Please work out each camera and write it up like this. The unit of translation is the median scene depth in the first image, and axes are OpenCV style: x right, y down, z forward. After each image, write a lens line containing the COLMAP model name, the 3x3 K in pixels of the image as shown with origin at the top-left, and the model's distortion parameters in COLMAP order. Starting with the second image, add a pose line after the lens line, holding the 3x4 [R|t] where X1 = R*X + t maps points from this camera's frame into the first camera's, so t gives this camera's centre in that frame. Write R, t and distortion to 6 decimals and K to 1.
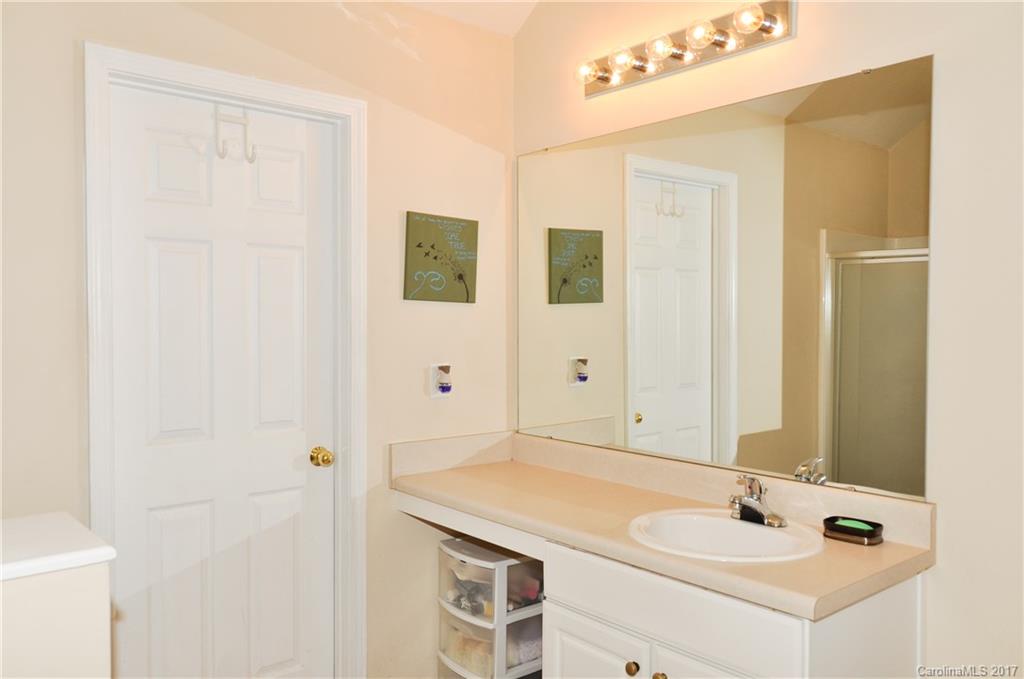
lens RADIAL K [[780.5, 0, 512.0], [0, 780.5, 339.5], [0, 0, 1]] dist [0.004417, 0.002932]
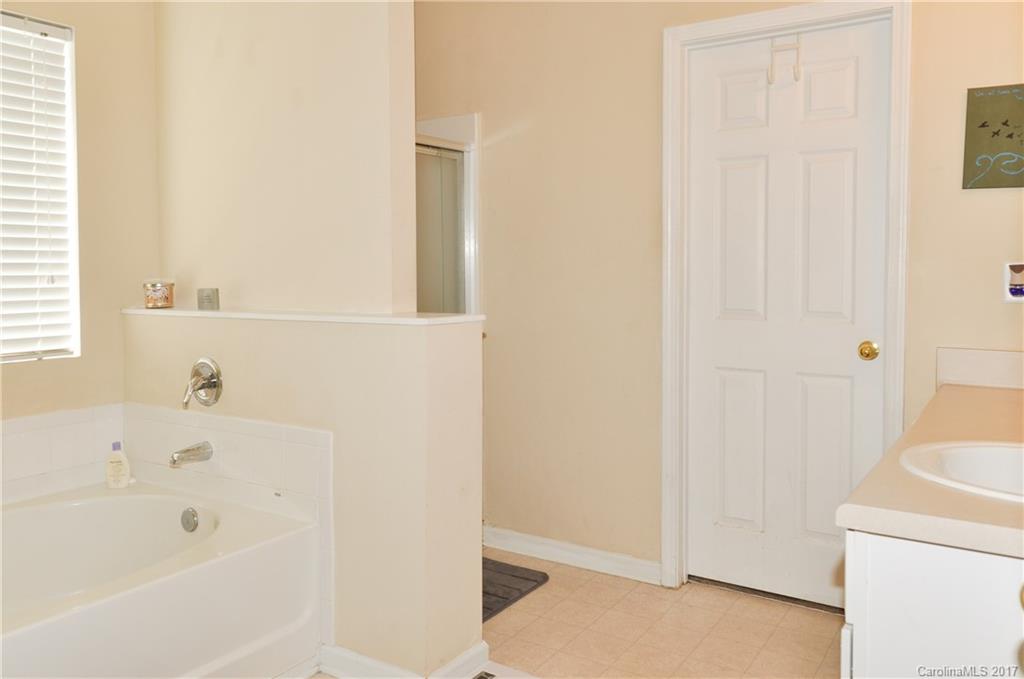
lens RADIAL K [[796.5, 0, 512.0], [0, 796.5, 304.8], [0, 0, 1]] dist [0.002523, 0.001126]
pose [[0.270515, 0.040121, -0.961879, 0.606517], [-0.016456, 0.999178, 0.037048, 0.055979], [0.962575, 0.005806, 0.270953, 0.254238]]
